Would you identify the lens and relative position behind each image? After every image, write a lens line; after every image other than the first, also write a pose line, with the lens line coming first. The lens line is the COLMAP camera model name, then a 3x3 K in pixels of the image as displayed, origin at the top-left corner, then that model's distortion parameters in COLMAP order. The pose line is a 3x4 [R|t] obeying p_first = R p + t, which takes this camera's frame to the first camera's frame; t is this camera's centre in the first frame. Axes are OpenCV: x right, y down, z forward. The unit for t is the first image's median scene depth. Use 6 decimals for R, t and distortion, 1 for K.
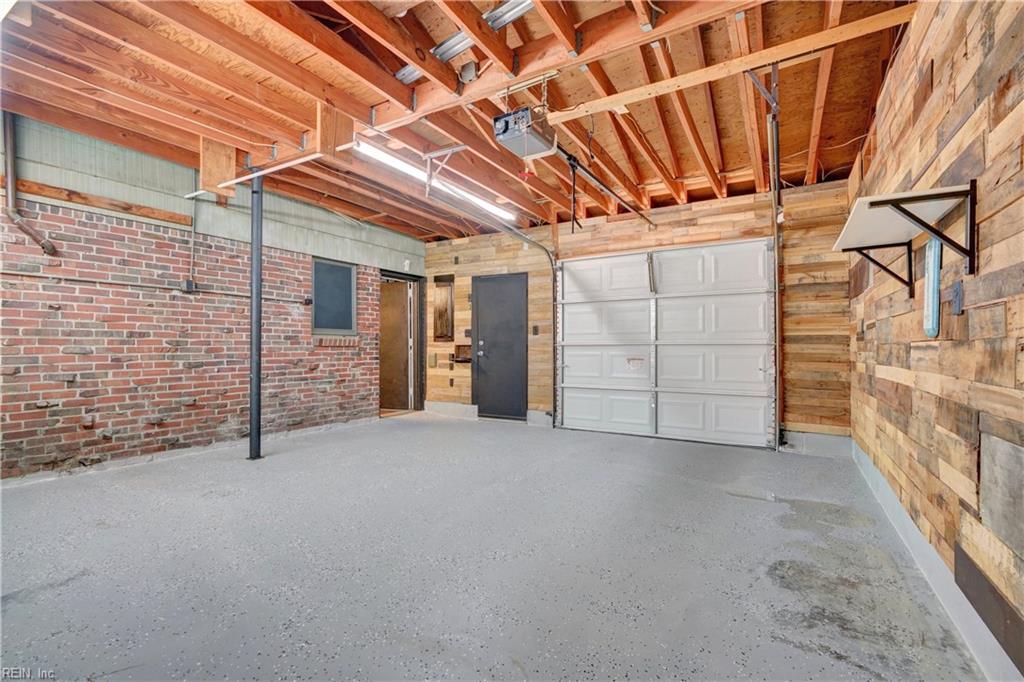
lens RADIAL K [[460.1, 0, 511.6], [0, 460.1, 343.4], [0, 0, 1]] dist [-0.010632, 0.002126]
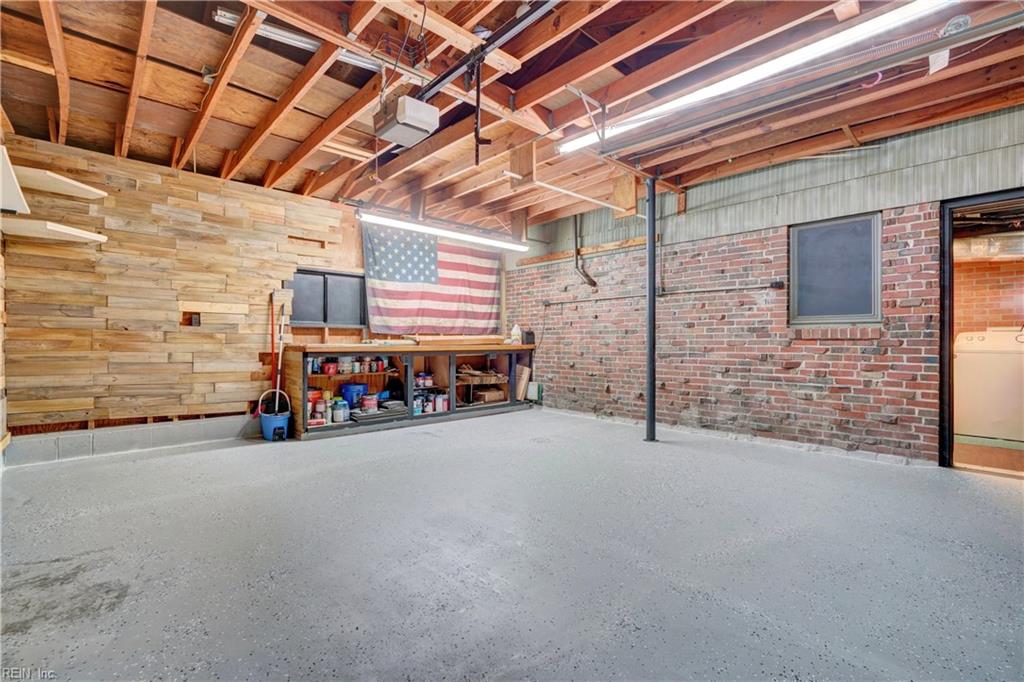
lens RADIAL K [[460.1, 0, 511.1], [0, 460.1, 345.1], [0, 0, 1]] dist [-0.010632, 0.002126]
pose [[-0.280955, 0.003643, -0.959714, 0.524830], [0.005290, 0.999983, 0.002247, 0.013385], [0.959706, -0.004445, -0.280970, 0.860341]]
